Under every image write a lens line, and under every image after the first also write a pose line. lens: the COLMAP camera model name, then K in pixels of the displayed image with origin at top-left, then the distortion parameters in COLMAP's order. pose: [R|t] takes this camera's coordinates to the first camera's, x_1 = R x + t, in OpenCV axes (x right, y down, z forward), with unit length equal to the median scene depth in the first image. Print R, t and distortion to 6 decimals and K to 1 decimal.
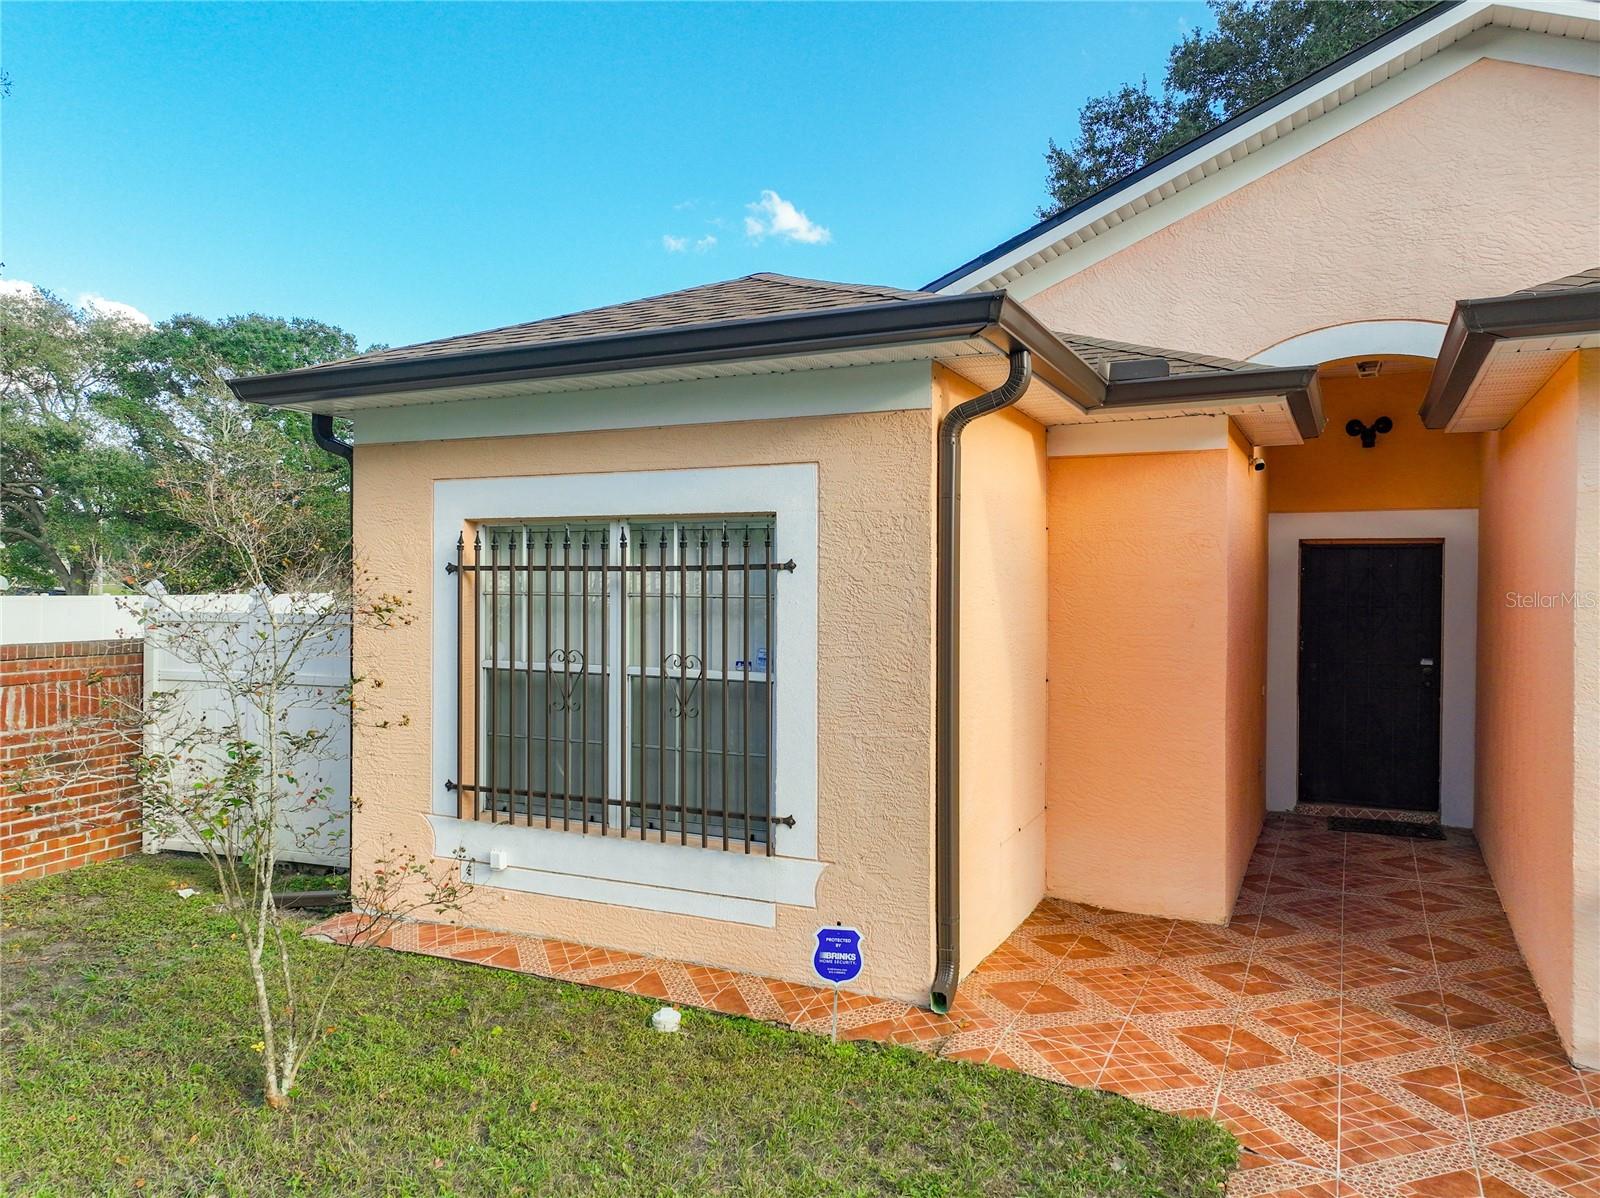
lens RADIAL K [[1150.1, 0, 801.7], [0, 1150.1, 589.8], [0, 0, 1]] dist [0.002311, 0.028774]
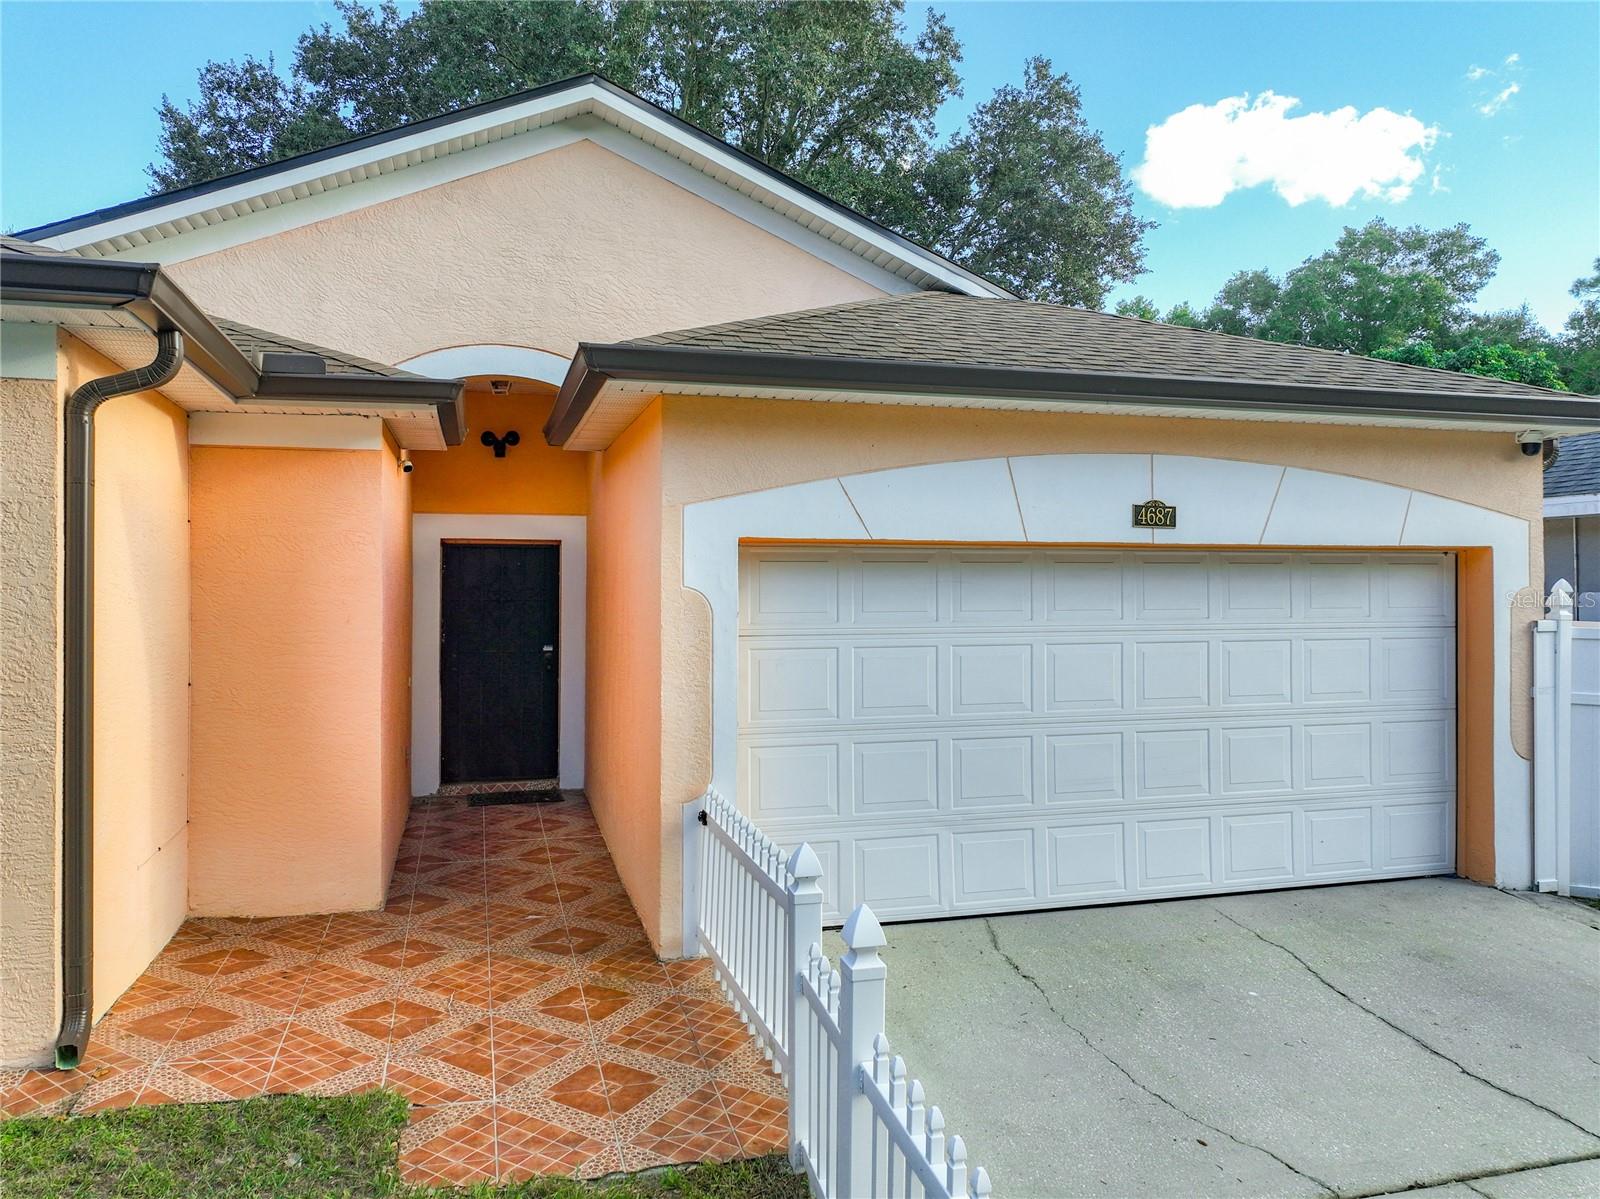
lens RADIAL K [[1150.1, 0, 798.2], [0, 1150.1, 572.4], [0, 0, 1]] dist [0.002311, 0.028774]
pose [[0.750148, 0.000408, 0.661270, -0.039182], [0.008879, 0.999903, -0.010689, 0.002779], [-0.661210, 0.013890, 0.750072, -0.031189]]
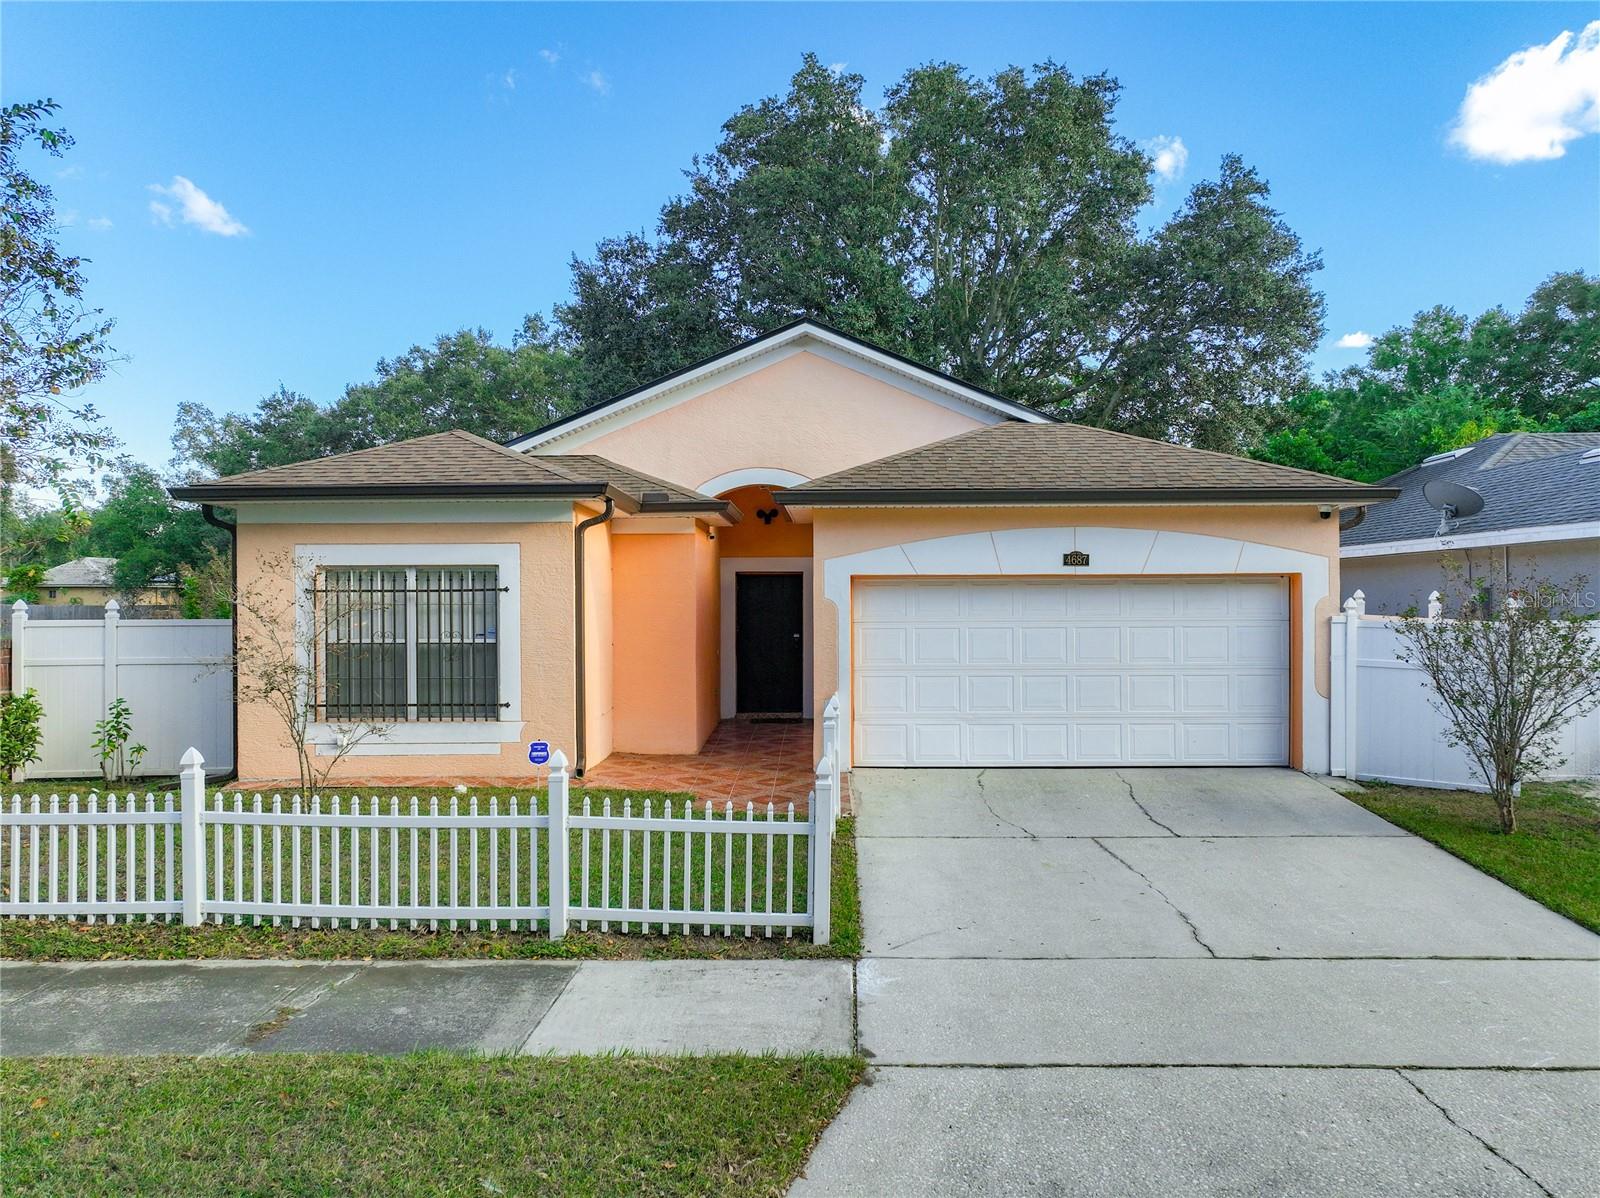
lens RADIAL K [[1150.1, 0, 801.4], [0, 1150.1, 604.0], [0, 0, 1]] dist [0.002311, 0.028774]
pose [[0.909241, -0.012431, 0.416084, -0.373047], [0.012752, 0.999917, 0.002008, 0.009055], [-0.416075, 0.003480, 0.909324, -1.120503]]
